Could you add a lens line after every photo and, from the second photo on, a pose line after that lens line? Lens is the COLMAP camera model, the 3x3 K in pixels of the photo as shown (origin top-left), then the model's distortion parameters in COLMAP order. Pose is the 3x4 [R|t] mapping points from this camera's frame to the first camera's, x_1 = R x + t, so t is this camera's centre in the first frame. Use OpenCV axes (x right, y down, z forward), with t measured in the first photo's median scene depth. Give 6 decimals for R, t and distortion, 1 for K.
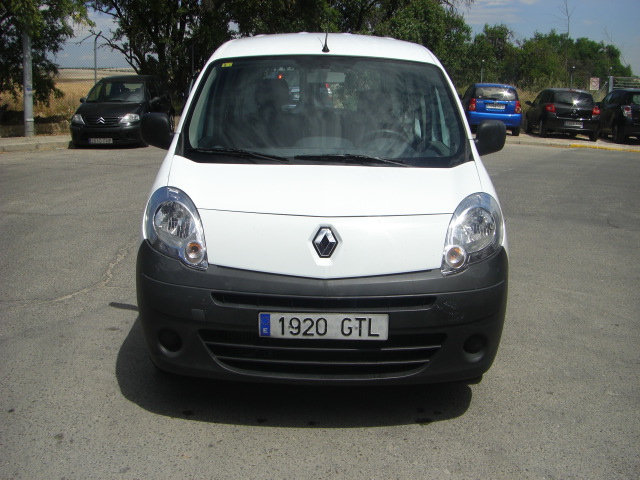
lens RADIAL K [[706.0, 0, 324.2], [0, 706.0, 234.6], [0, 0, 1]] dist [-0.147801, 0.000000]
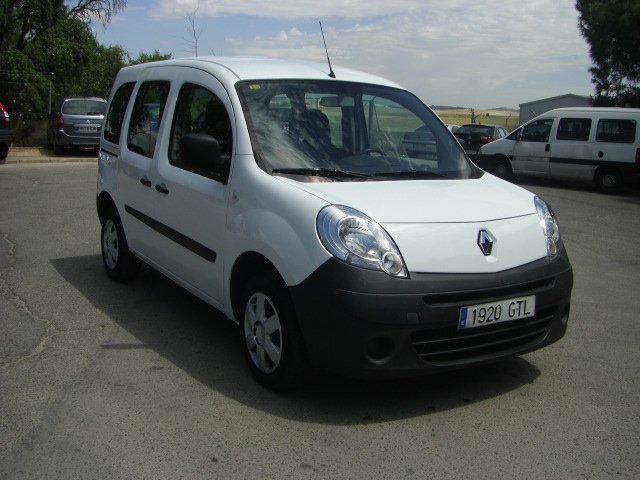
lens RADIAL K [[706.0, 0, 319.5], [0, 706.0, 246.9], [0, 0, 1]] dist [-0.147801, 0.000000]
pose [[0.849872, -0.090148, 0.519222, -0.866454], [0.095715, 0.995278, 0.016134, -0.028448], [-0.518224, 0.035985, 0.854487, 0.135778]]
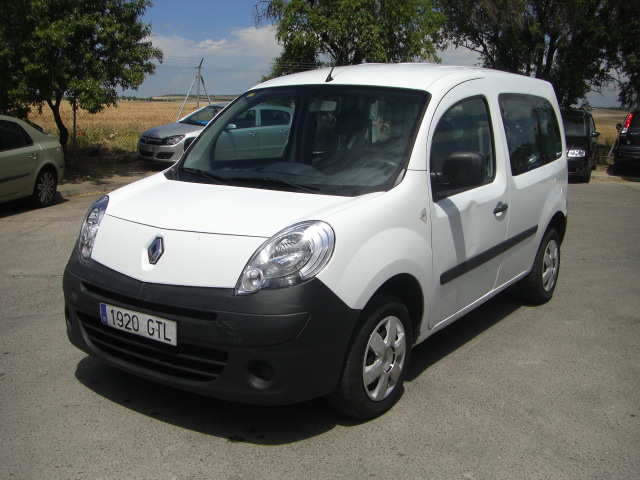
lens RADIAL K [[706.0, 0, 320.4], [0, 706.0, 240.3], [0, 0, 1]] dist [-0.147801, 0.000000]
pose [[0.821777, 0.094267, -0.561957, 0.855115], [-0.119112, 0.992852, -0.007634, -0.028381], [0.557220, 0.073209, 0.827131, 0.227233]]
